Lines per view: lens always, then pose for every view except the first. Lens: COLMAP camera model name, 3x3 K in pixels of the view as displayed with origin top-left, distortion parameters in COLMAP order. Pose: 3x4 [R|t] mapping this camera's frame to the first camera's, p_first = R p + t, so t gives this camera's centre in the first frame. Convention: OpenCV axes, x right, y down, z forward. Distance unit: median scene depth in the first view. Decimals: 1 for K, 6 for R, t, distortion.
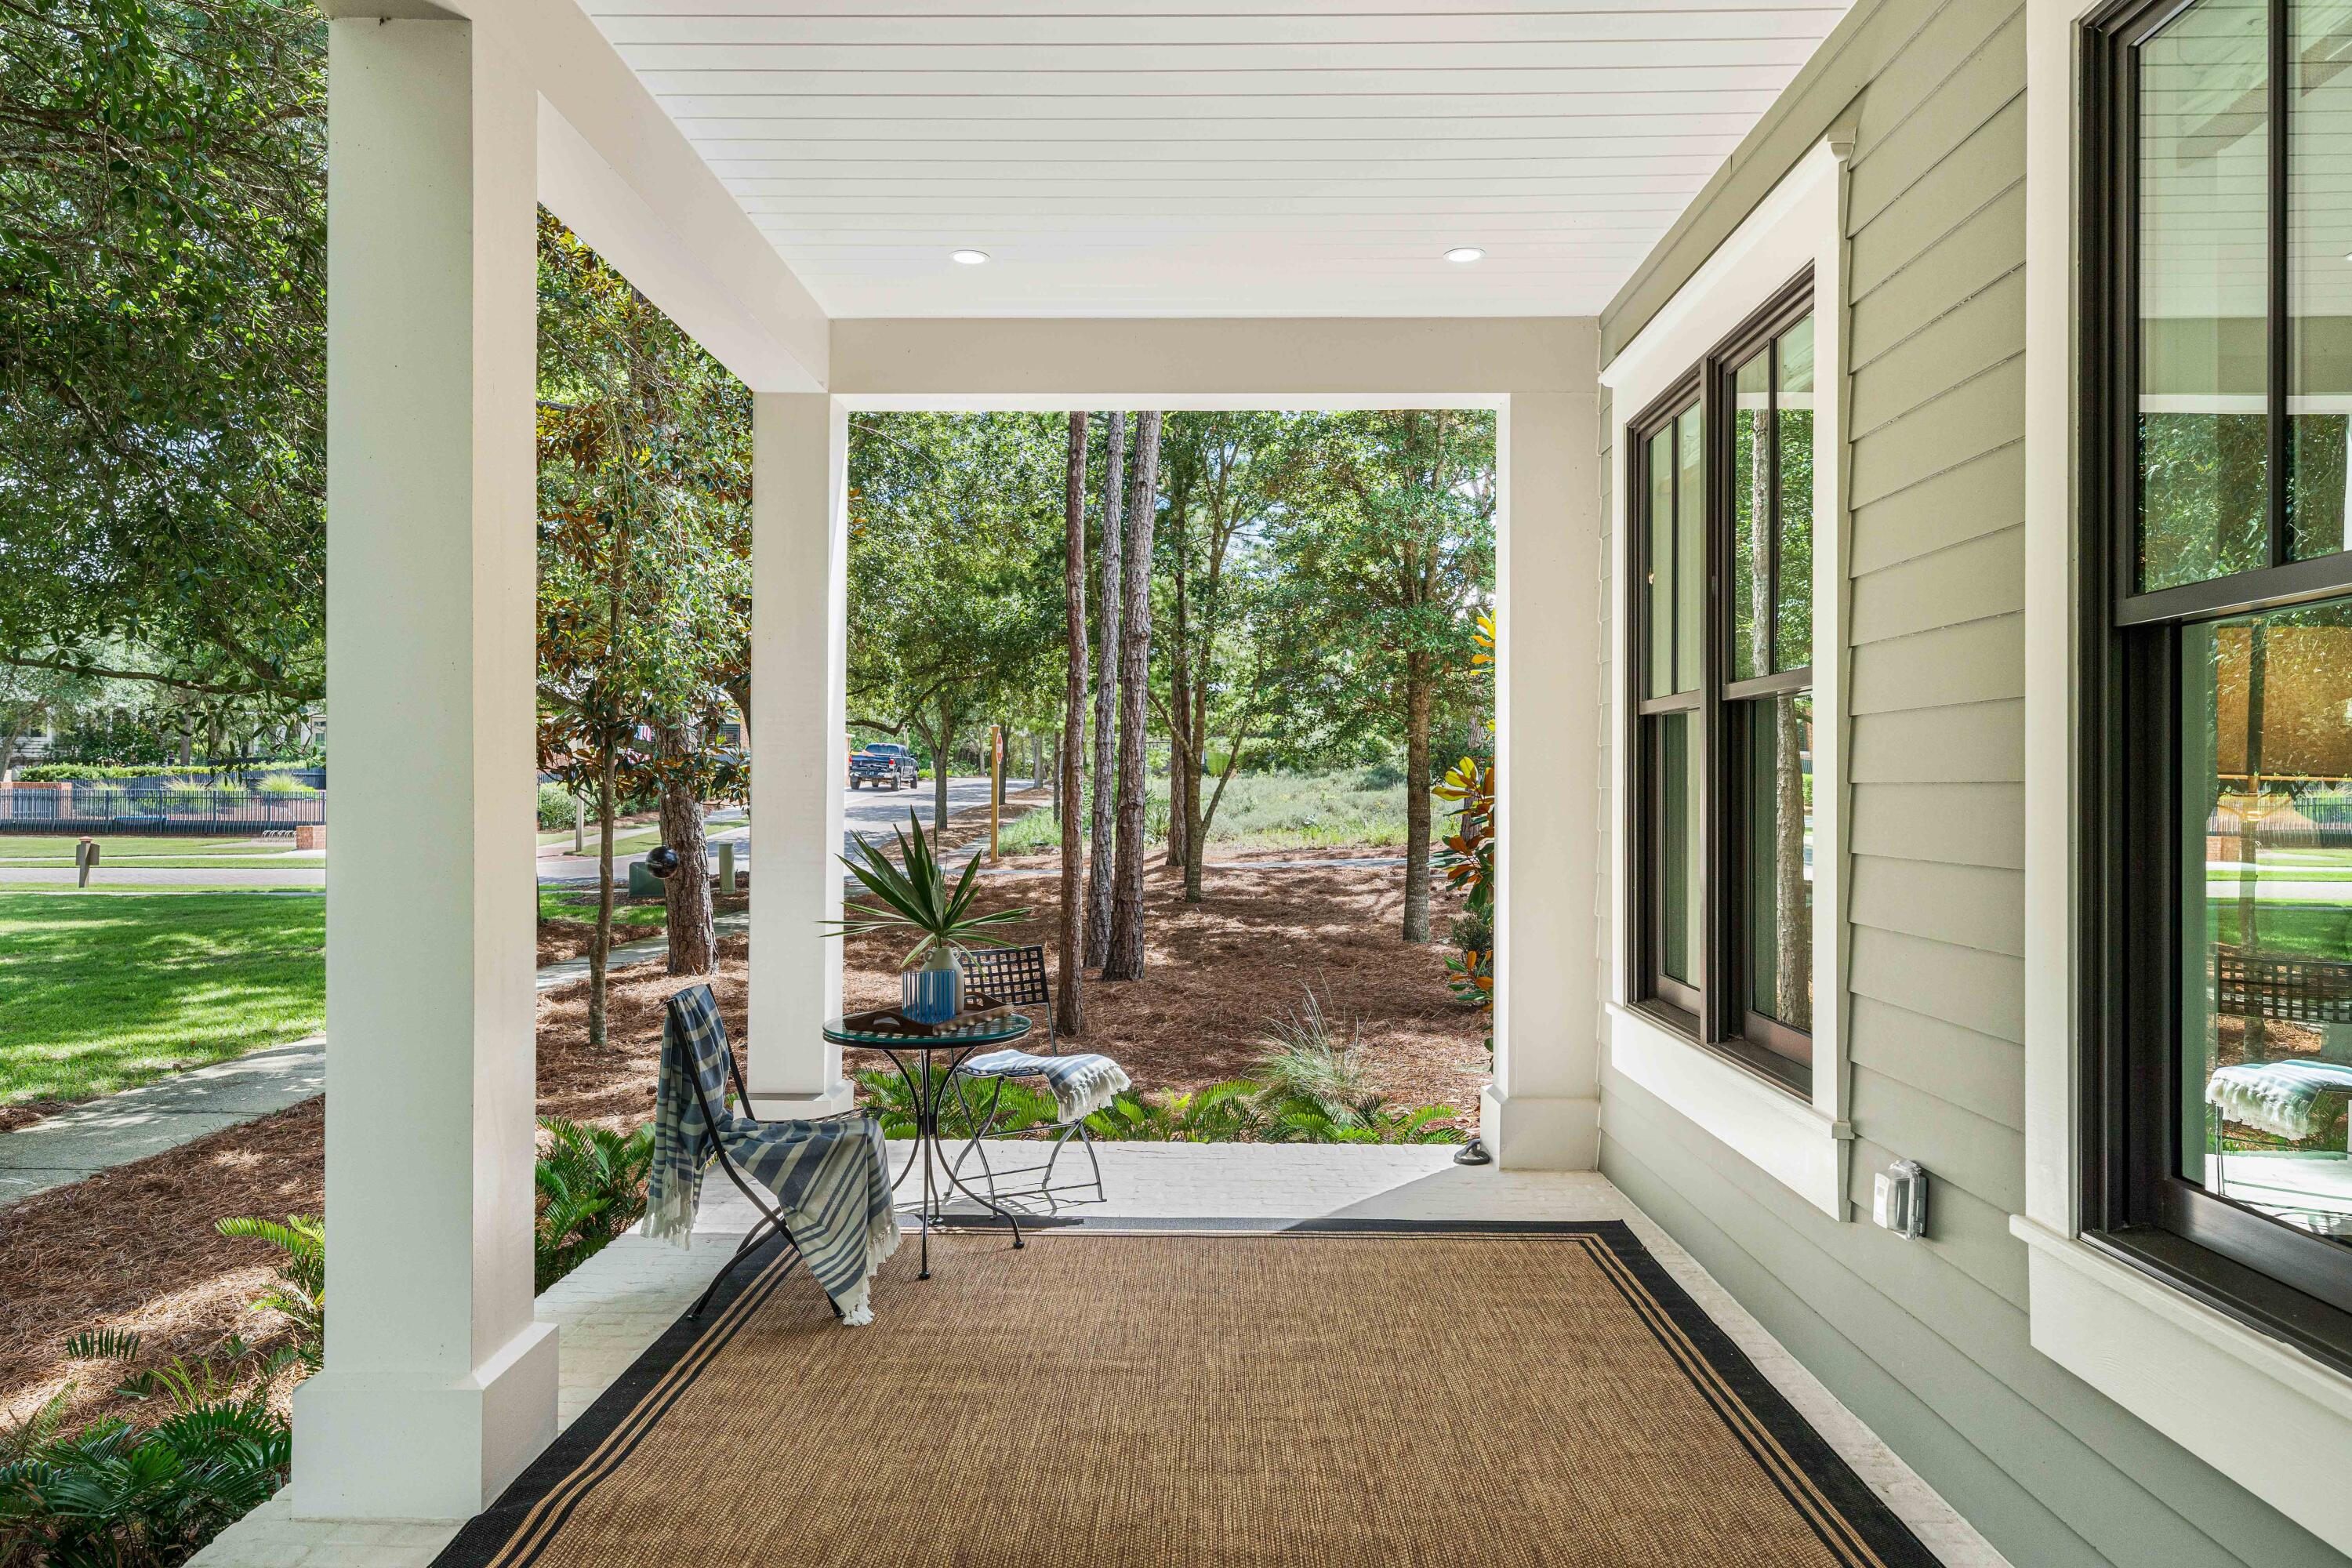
lens RADIAL K [[1507.1, 0, 1176.4], [0, 1507.1, 780.9], [0, 0, 1]] dist [0.001784, -0.001360]
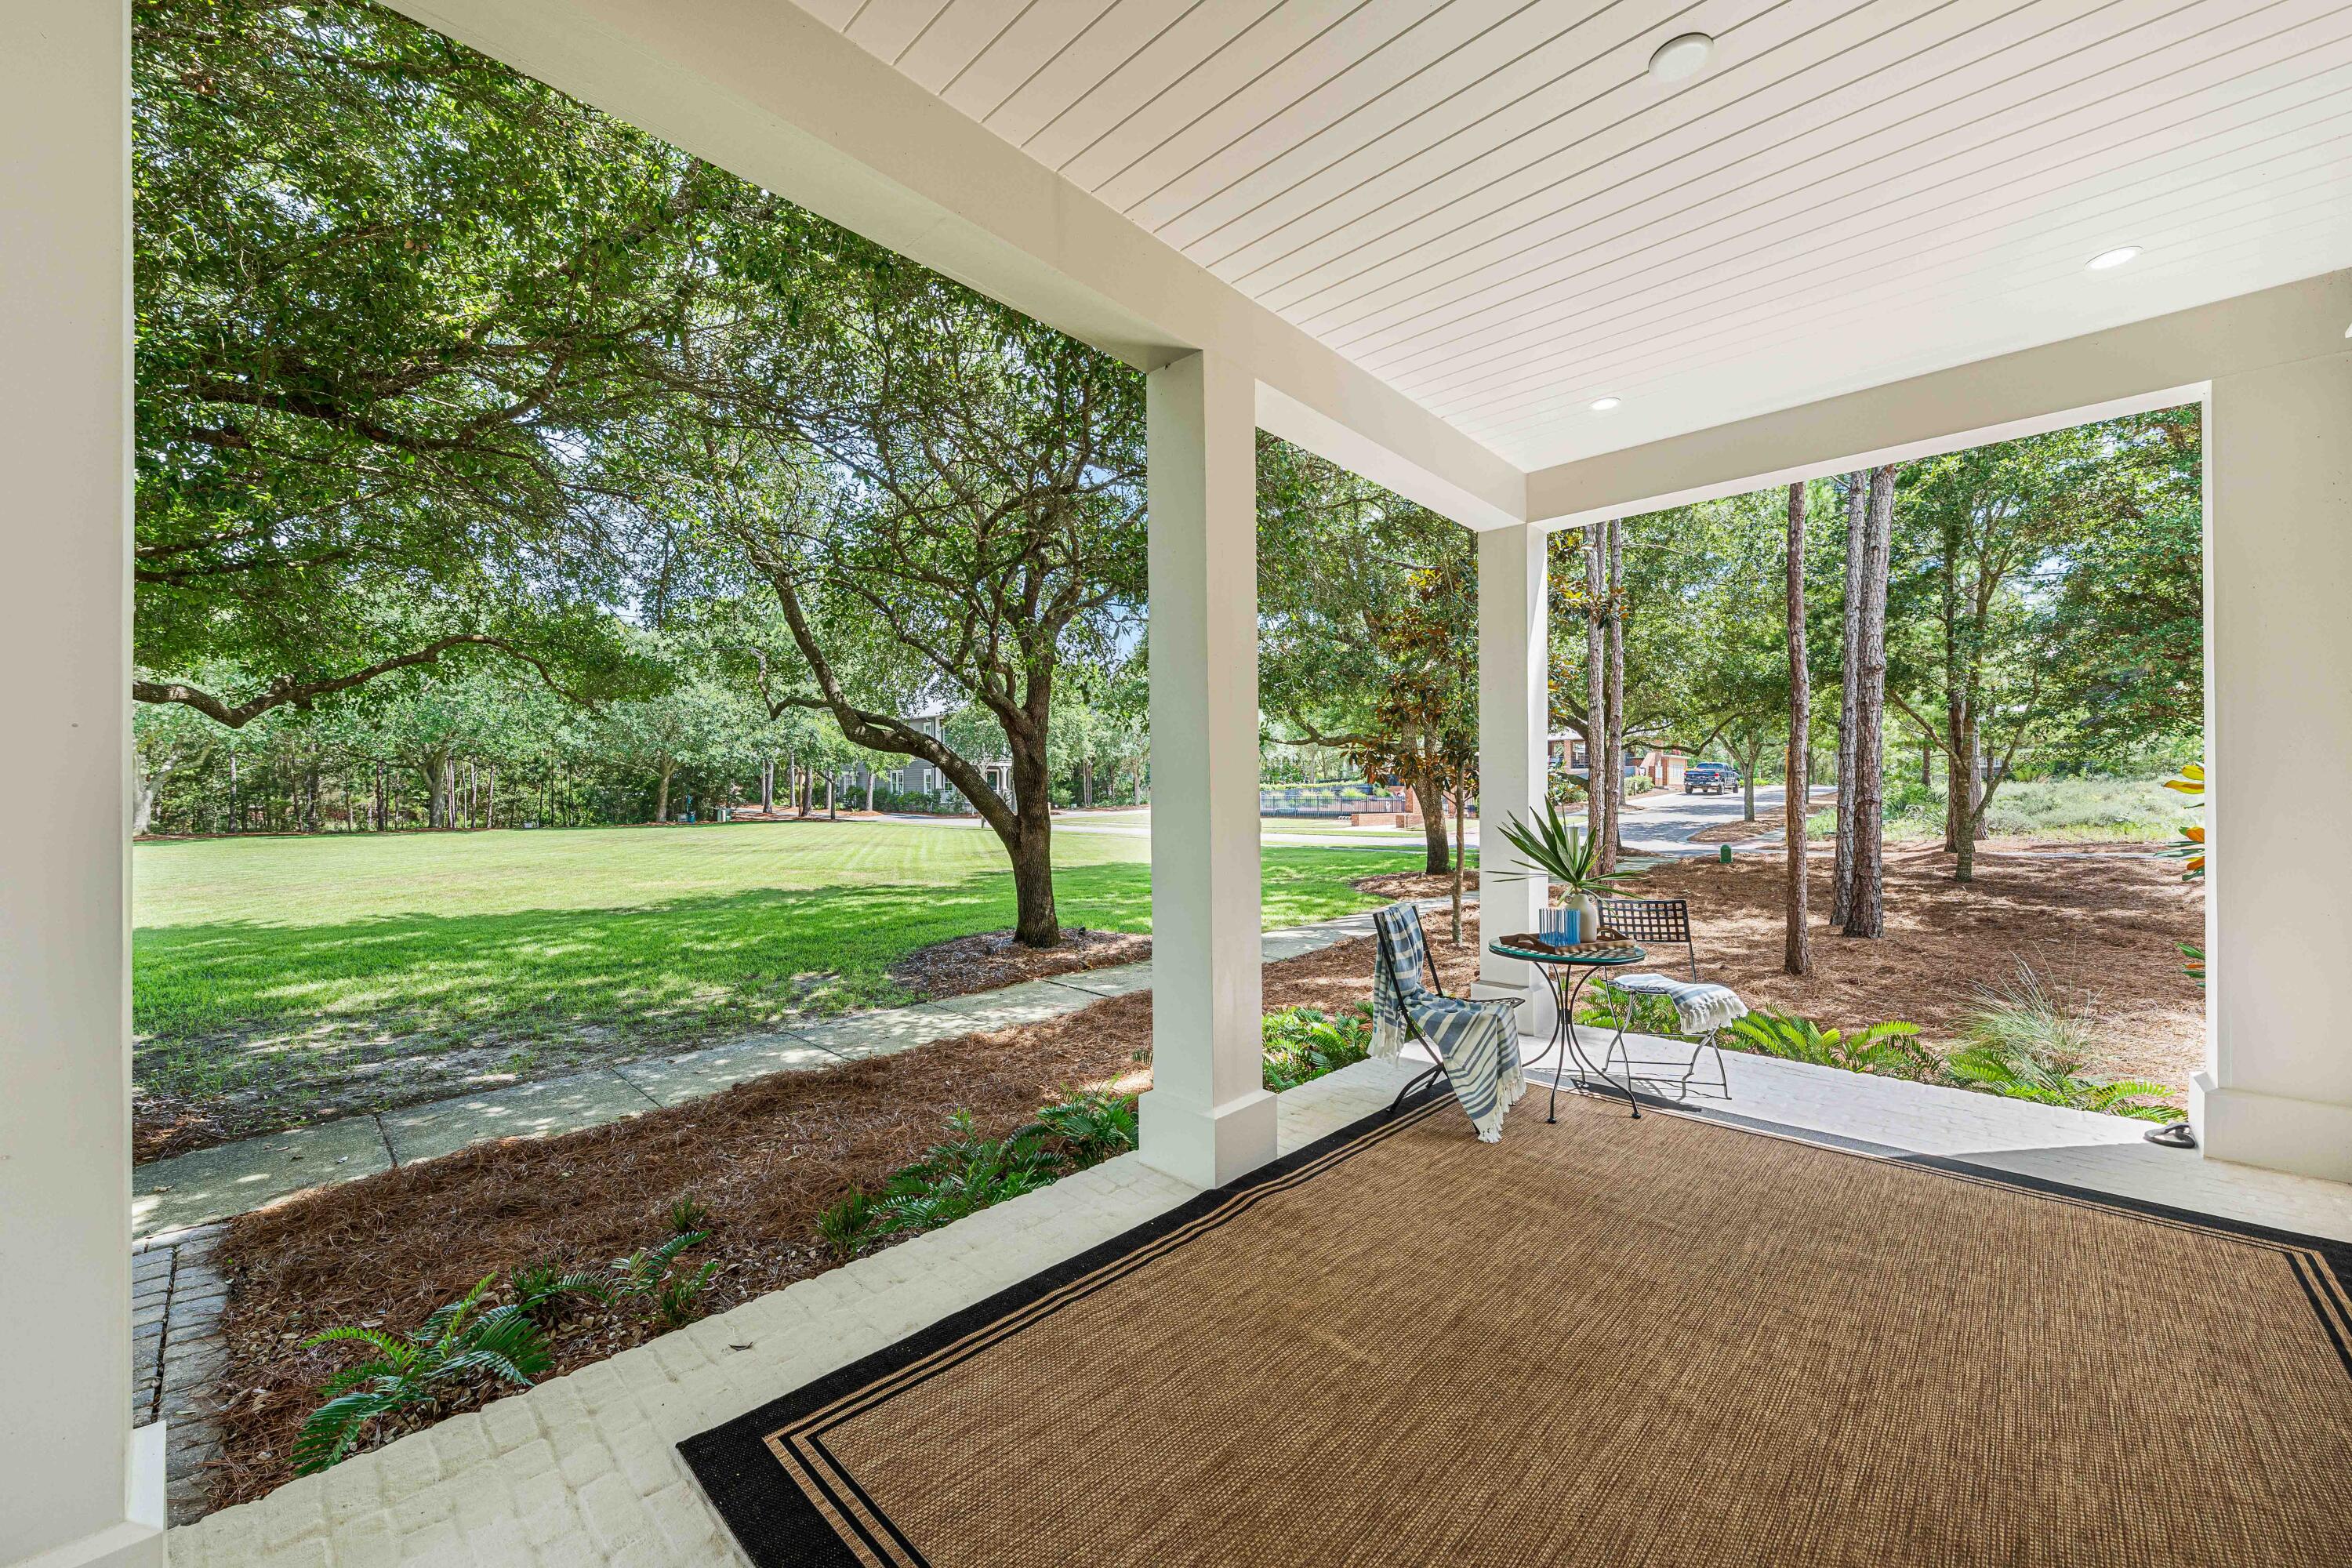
lens RADIAL K [[894.6, 0, 1175.8], [0, 894.6, 795.1], [0, 0, 1]] dist [0.000248, -0.000369]
pose [[0.737971, -0.004066, -0.674820, 0.110605], [0.007765, 0.999967, 0.002466, 0.009494], [0.674787, -0.007060, 0.737978, 0.098758]]
